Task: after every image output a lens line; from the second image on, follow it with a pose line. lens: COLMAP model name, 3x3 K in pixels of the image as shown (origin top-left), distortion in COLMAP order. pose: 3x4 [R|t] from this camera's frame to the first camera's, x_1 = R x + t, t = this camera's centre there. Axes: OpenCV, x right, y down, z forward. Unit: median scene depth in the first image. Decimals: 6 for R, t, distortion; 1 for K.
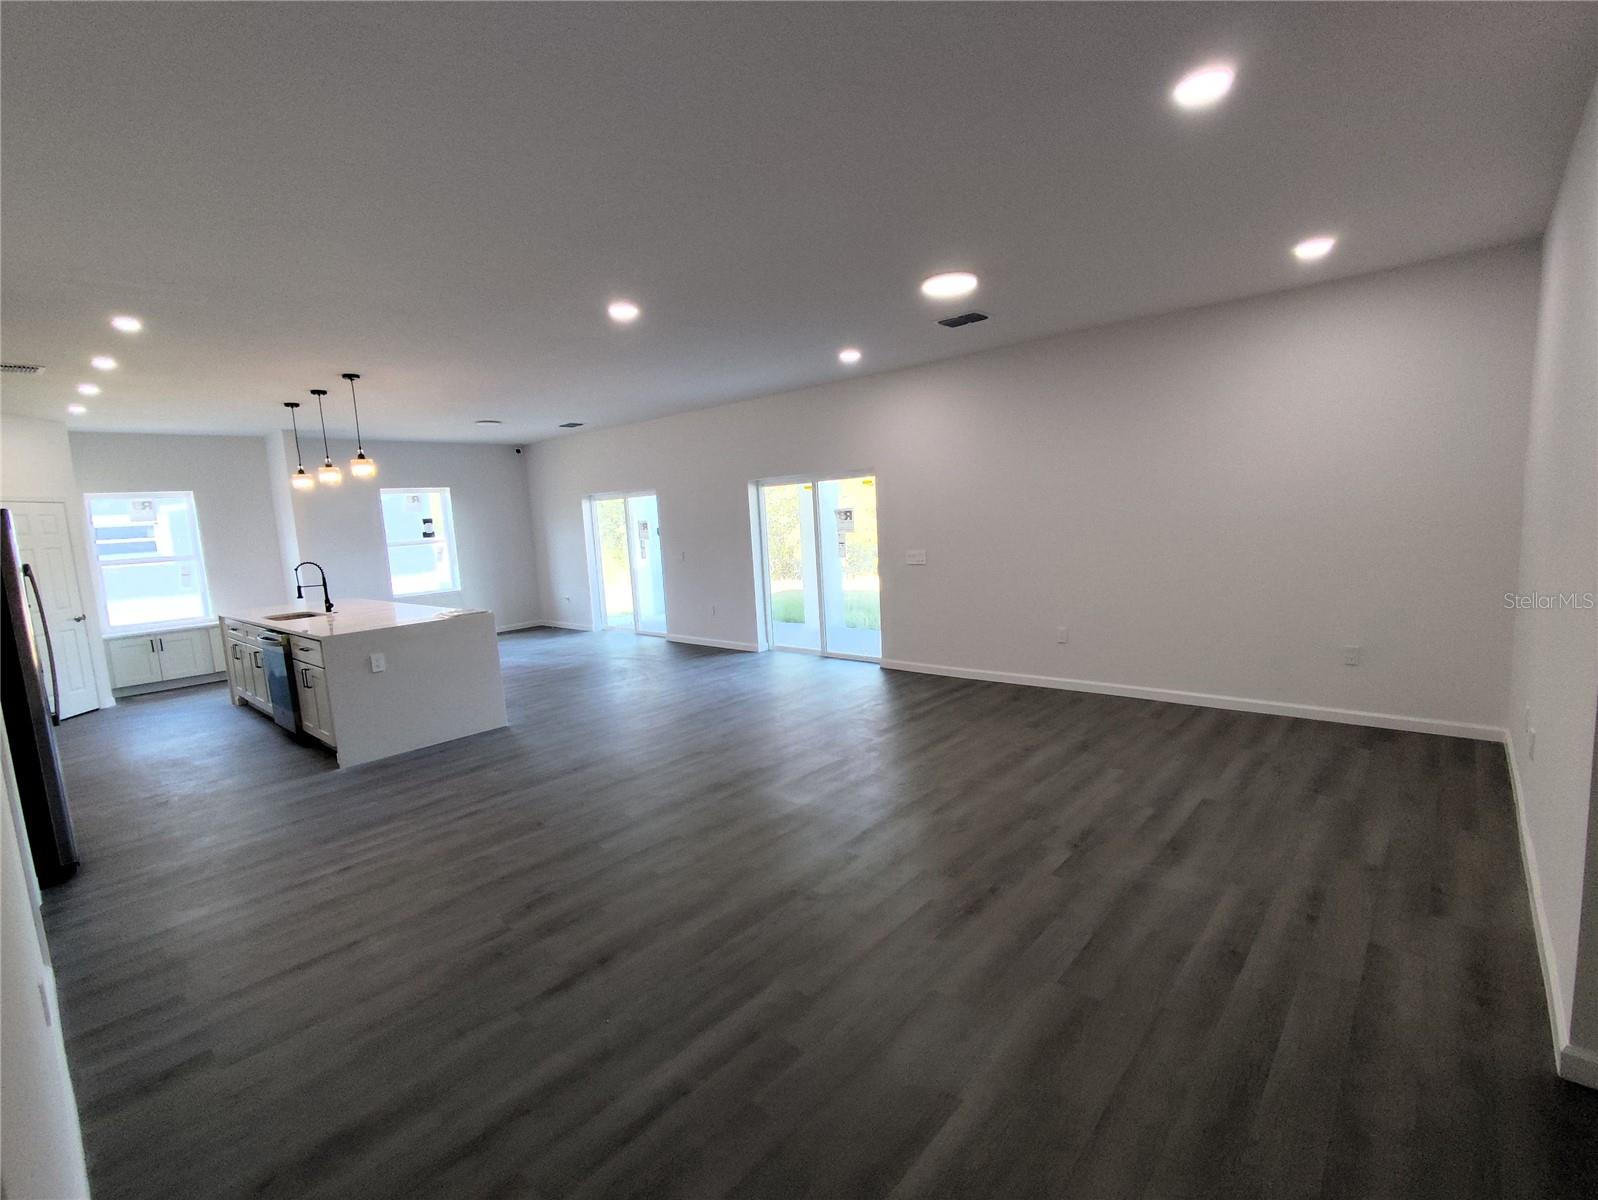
lens RADIAL K [[718.4, 0, 814.9], [0, 718.4, 602.2], [0, 0, 1]] dist [-0.002933, -0.001147]
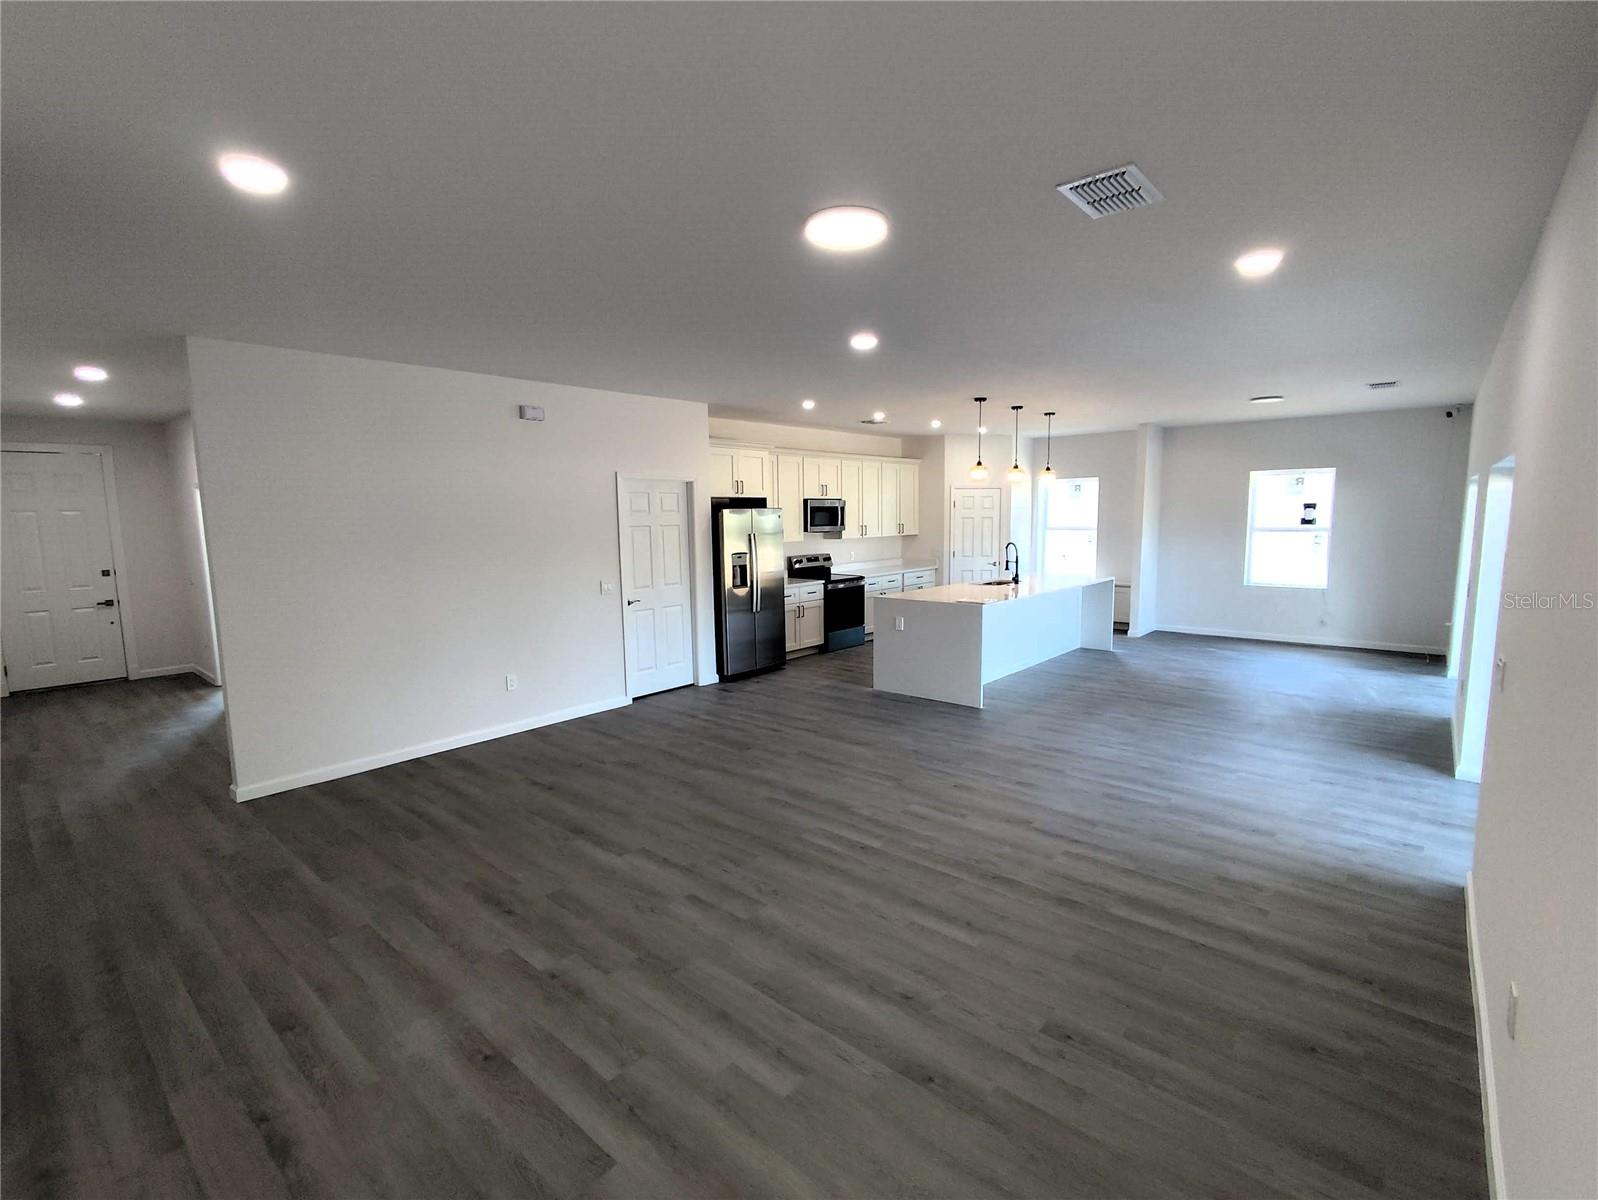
lens RADIAL K [[718.4, 0, 814.9], [0, 718.4, 602.2], [0, 0, 1]] dist [-0.002933, -0.001147]
pose [[0.029016, 0.177885, -0.983623, 1.012927], [-0.113914, 0.978215, 0.173547, -0.244998], [0.993067, 0.107013, 0.048648, 1.099808]]
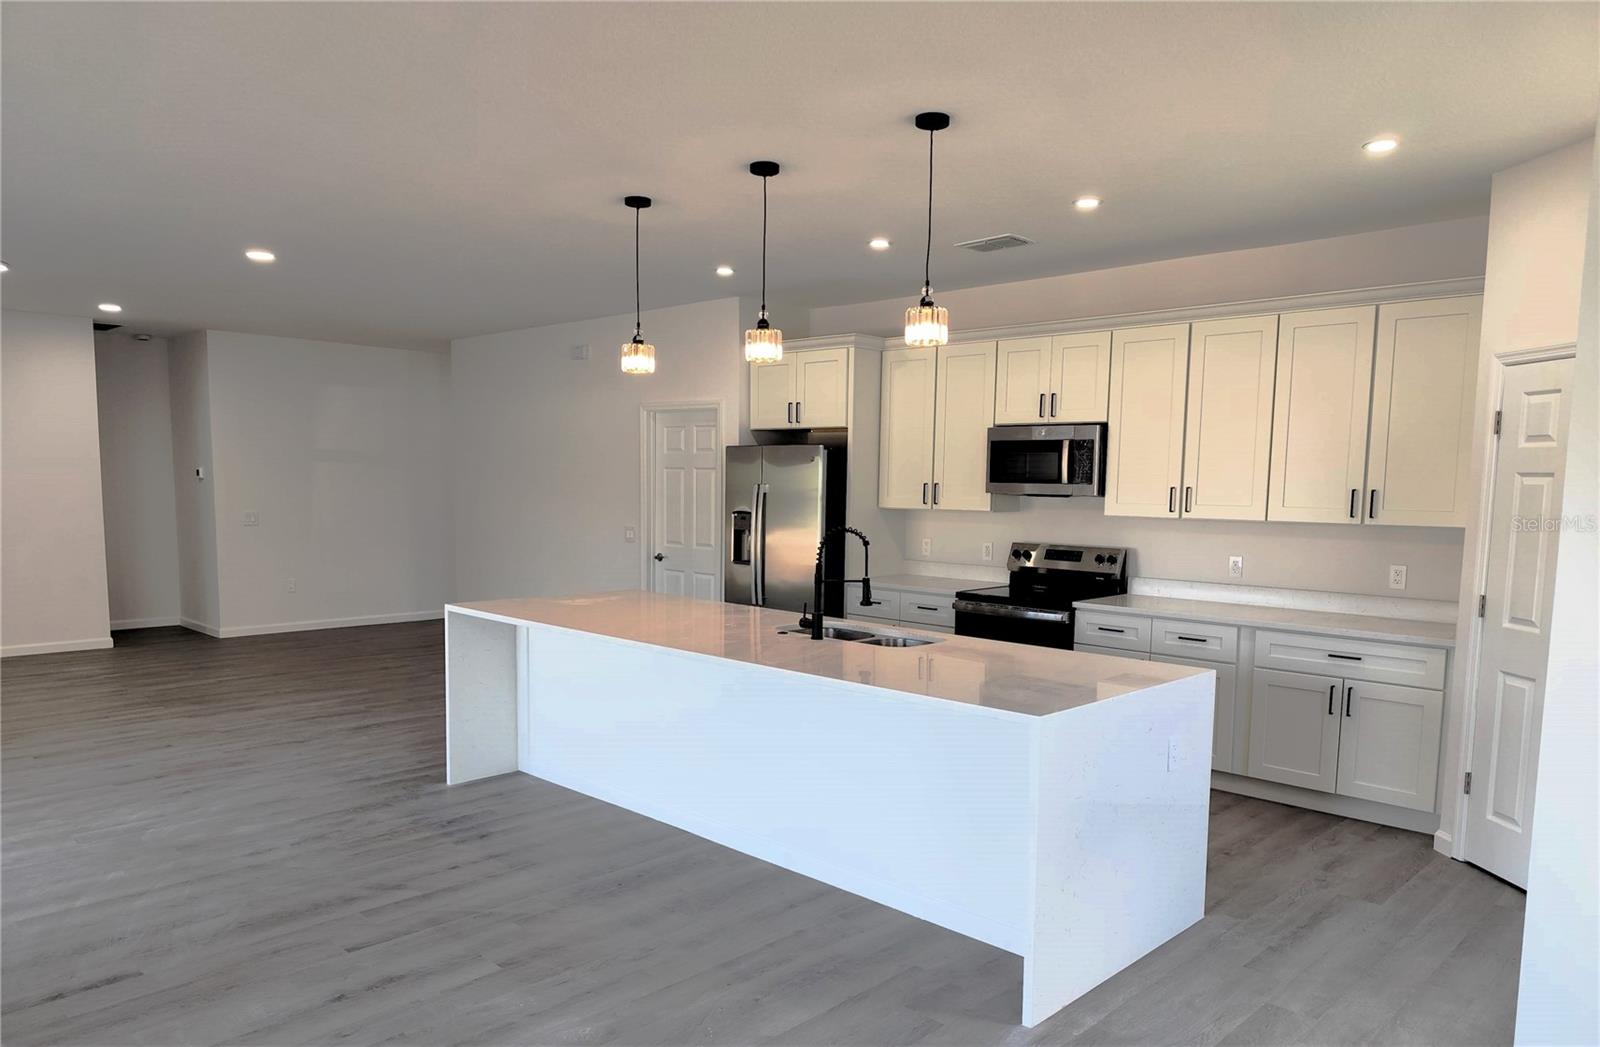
lens RADIAL K [[1096.6, 0, 802.8], [0, 1096.6, 593.5], [0, 0, 1]] dist [0.073999, -0.086180]
pose [[-0.998357, 0.038094, 0.042813, -1.171736], [0.046895, 0.972474, 0.228244, -0.320607], [-0.032940, 0.229876, -0.972662, 2.993788]]
